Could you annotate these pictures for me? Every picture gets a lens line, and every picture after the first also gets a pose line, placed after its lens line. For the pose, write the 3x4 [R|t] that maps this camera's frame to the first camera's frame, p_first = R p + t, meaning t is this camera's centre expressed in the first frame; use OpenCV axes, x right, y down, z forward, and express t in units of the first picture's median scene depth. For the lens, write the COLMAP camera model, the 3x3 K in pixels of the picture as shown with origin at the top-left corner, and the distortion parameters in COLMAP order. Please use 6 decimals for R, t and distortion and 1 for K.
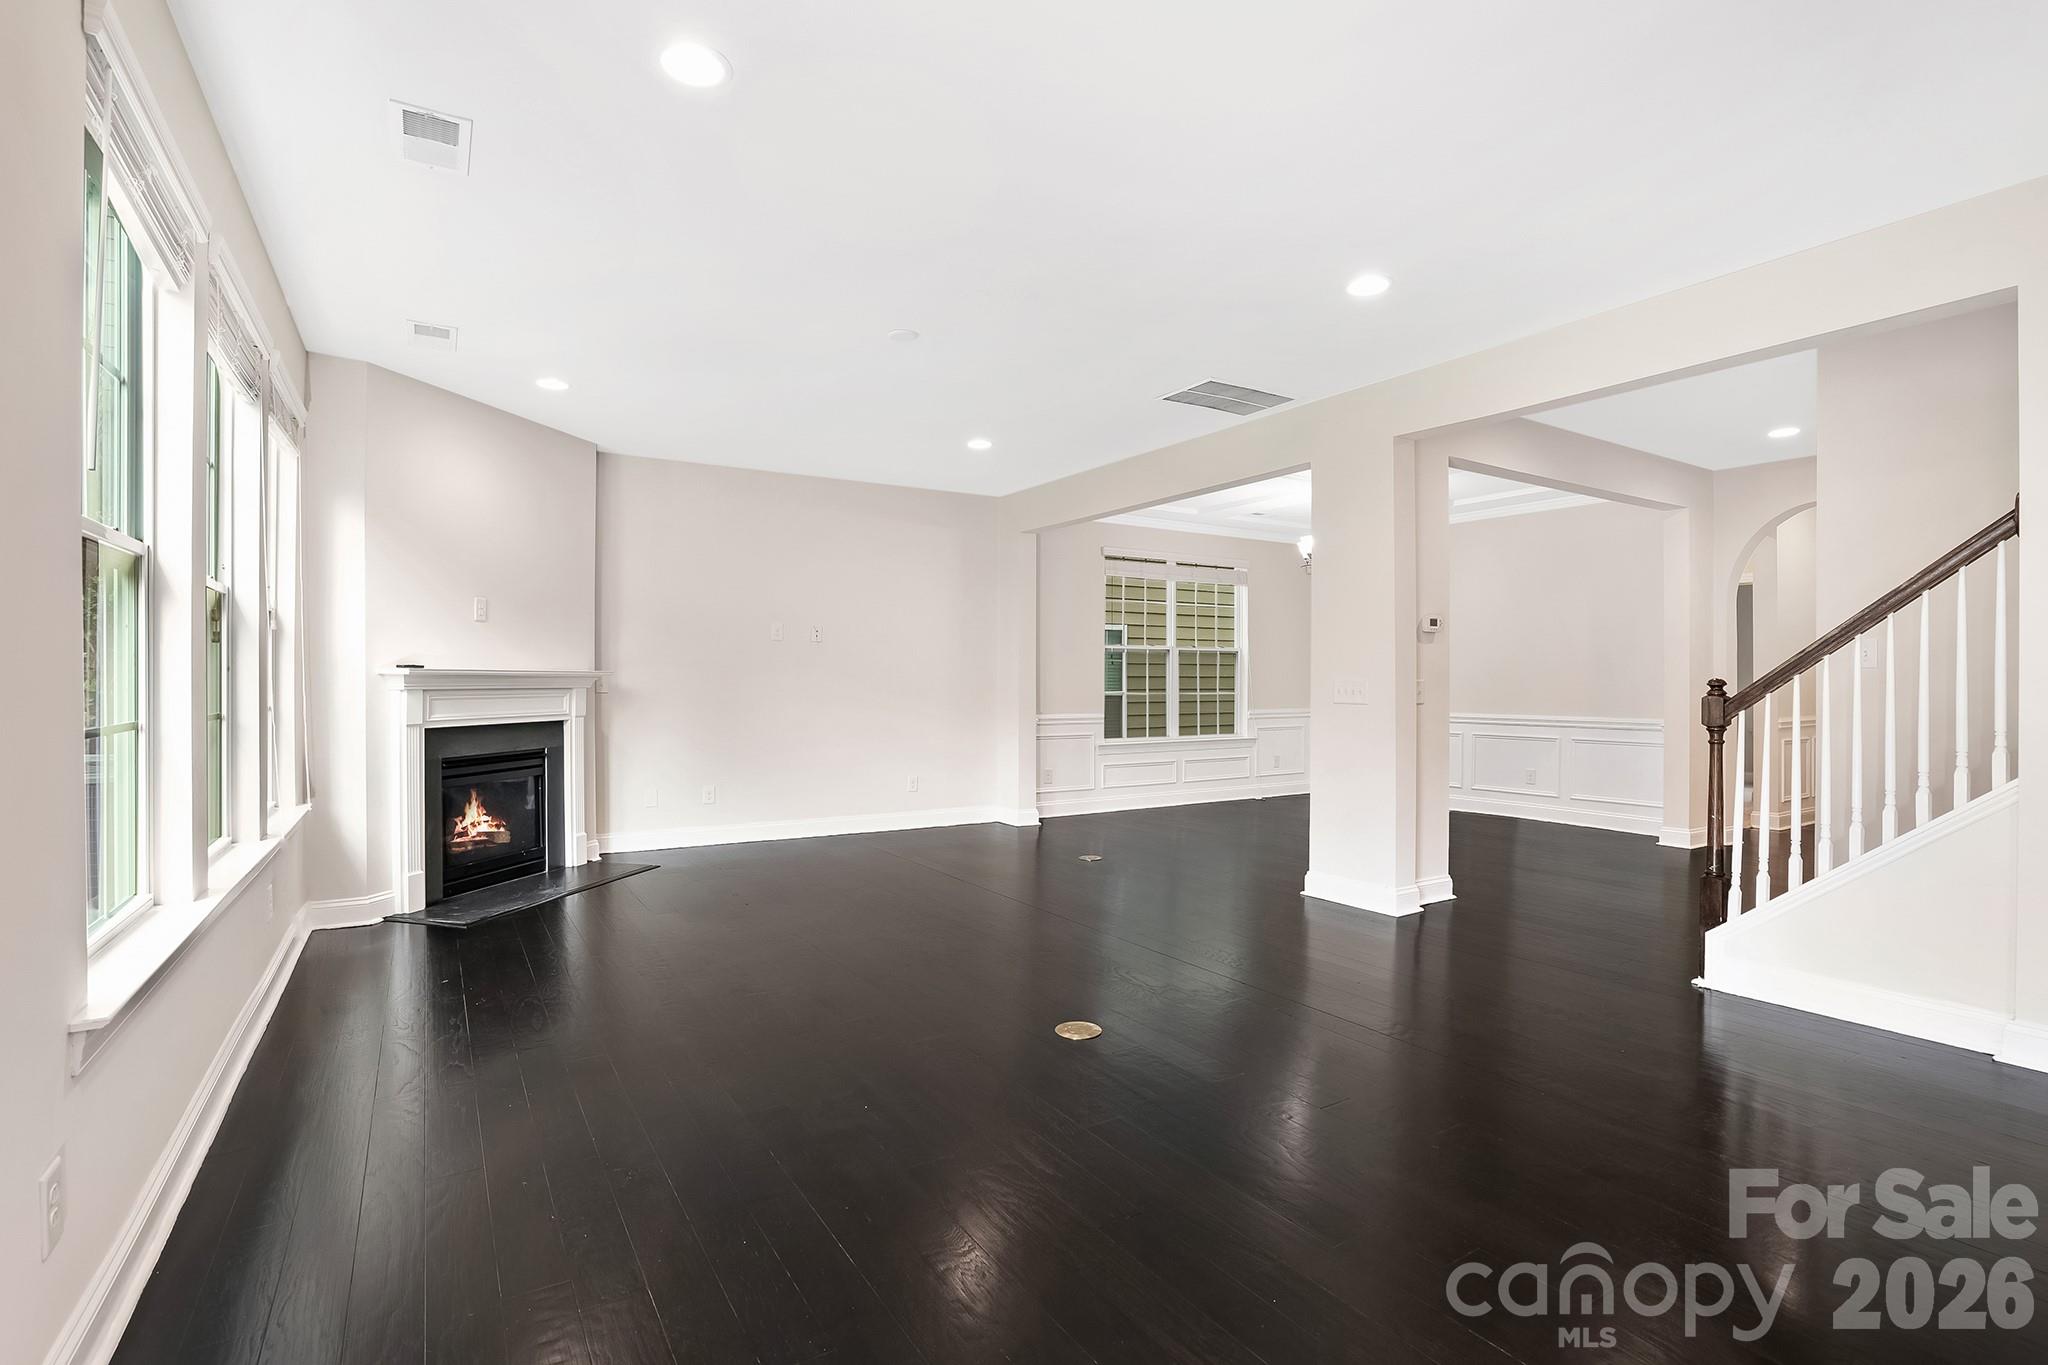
lens RADIAL K [[984.5, 0, 1012.1], [0, 984.5, 673.7], [0, 0, 1]] dist [-0.037234, 0.008236]
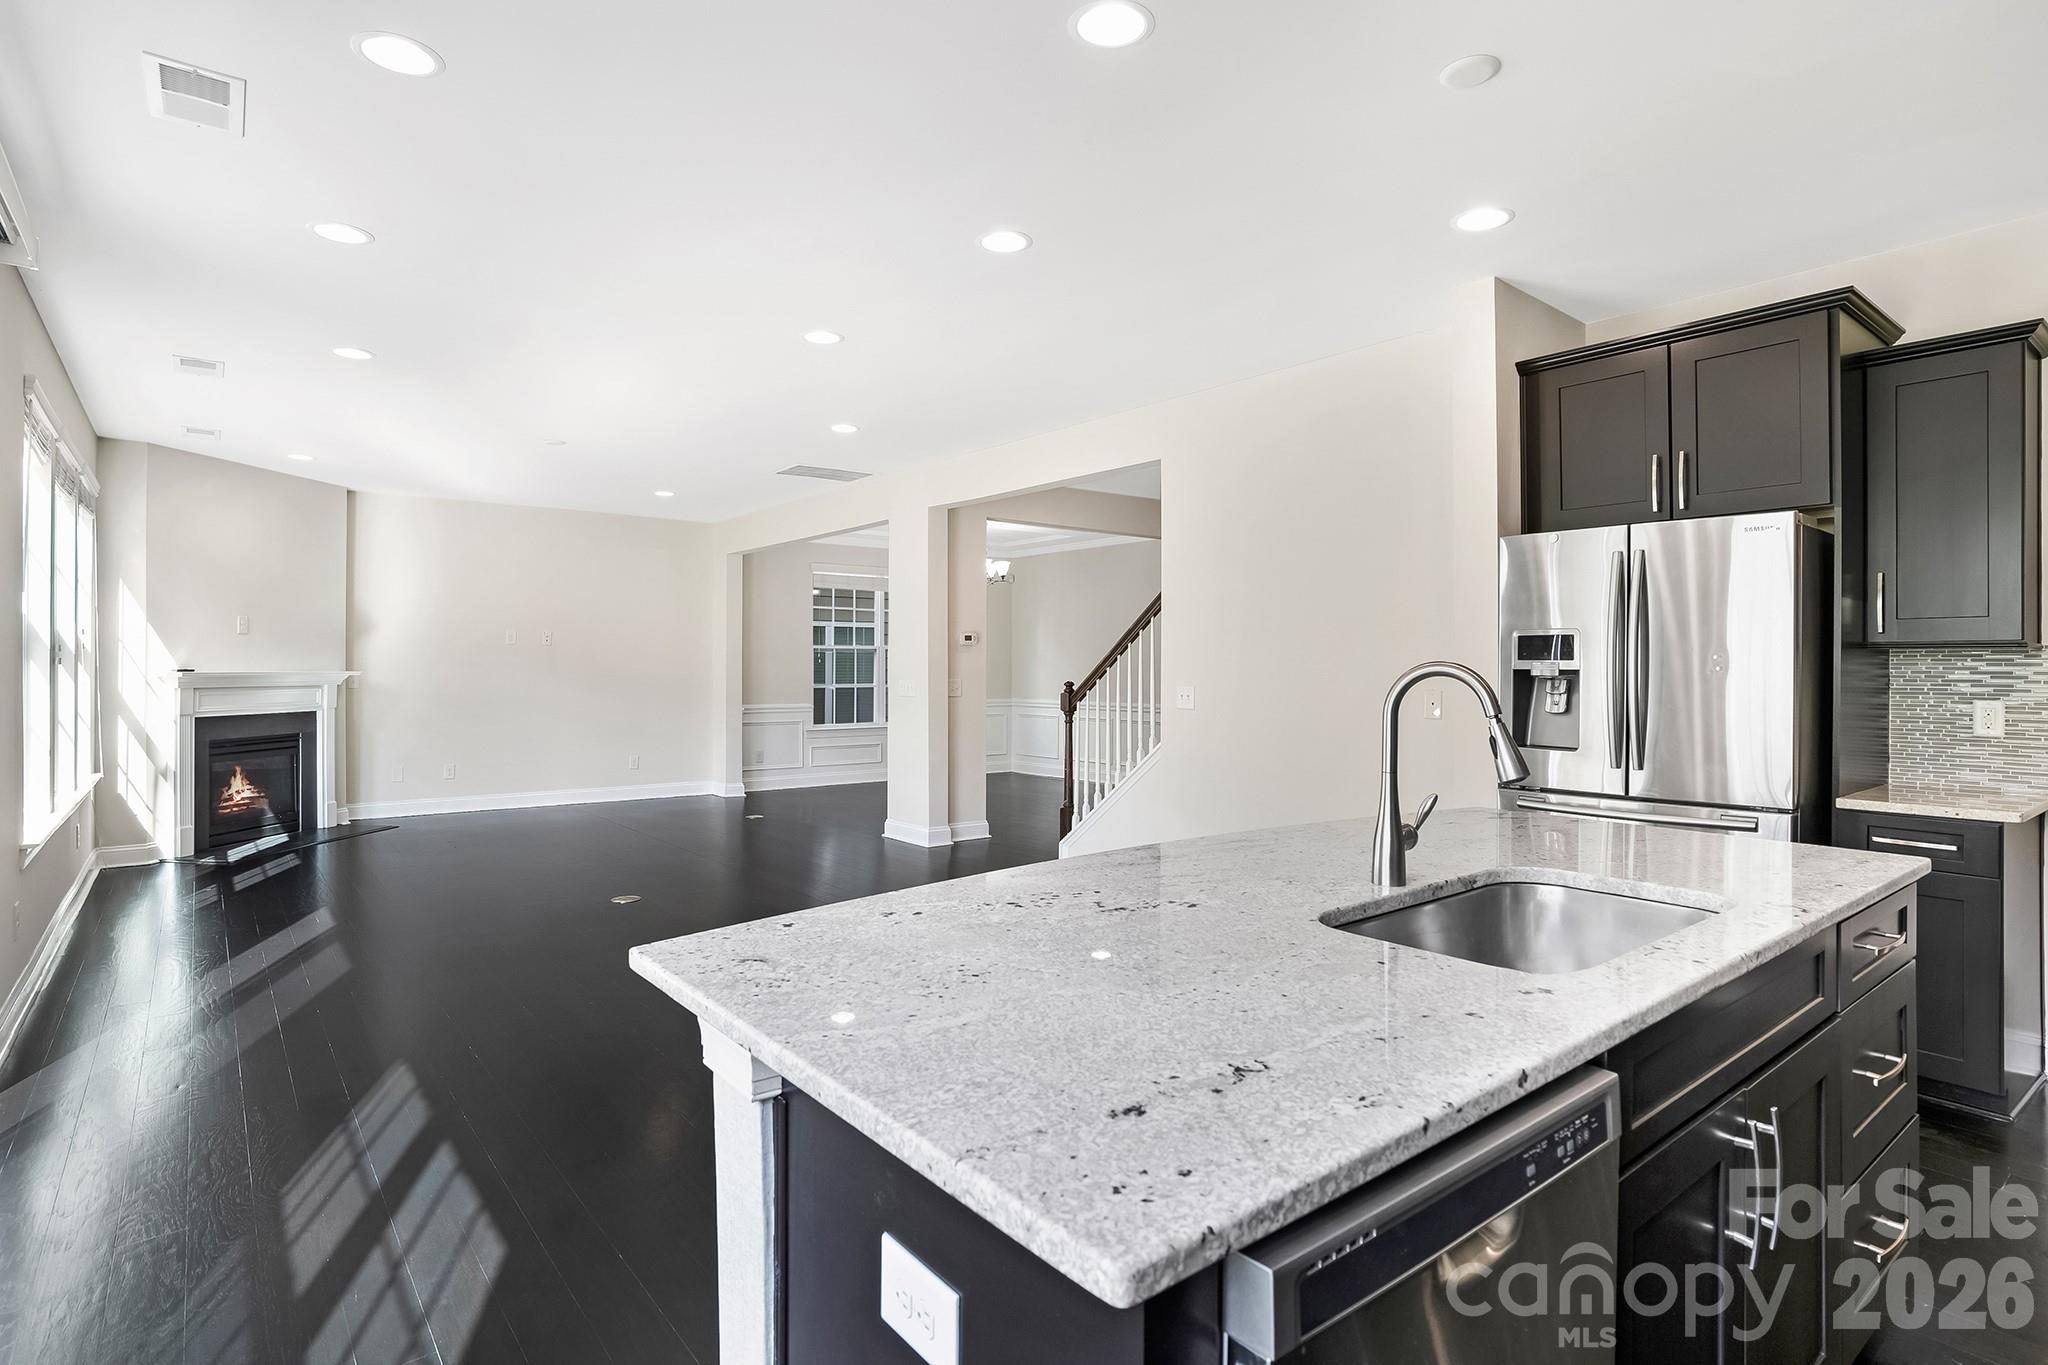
lens RADIAL K [[1040.6, 0, 1006.1], [0, 1040.6, 665.2], [0, 0, 1]] dist [-0.029815, 0.013008]
pose [[0.992036, 0.000344, 0.125955, 0.267601], [-0.000773, 0.999994, 0.003361, -0.017092], [-0.125953, -0.003432, 0.992030, -0.446777]]
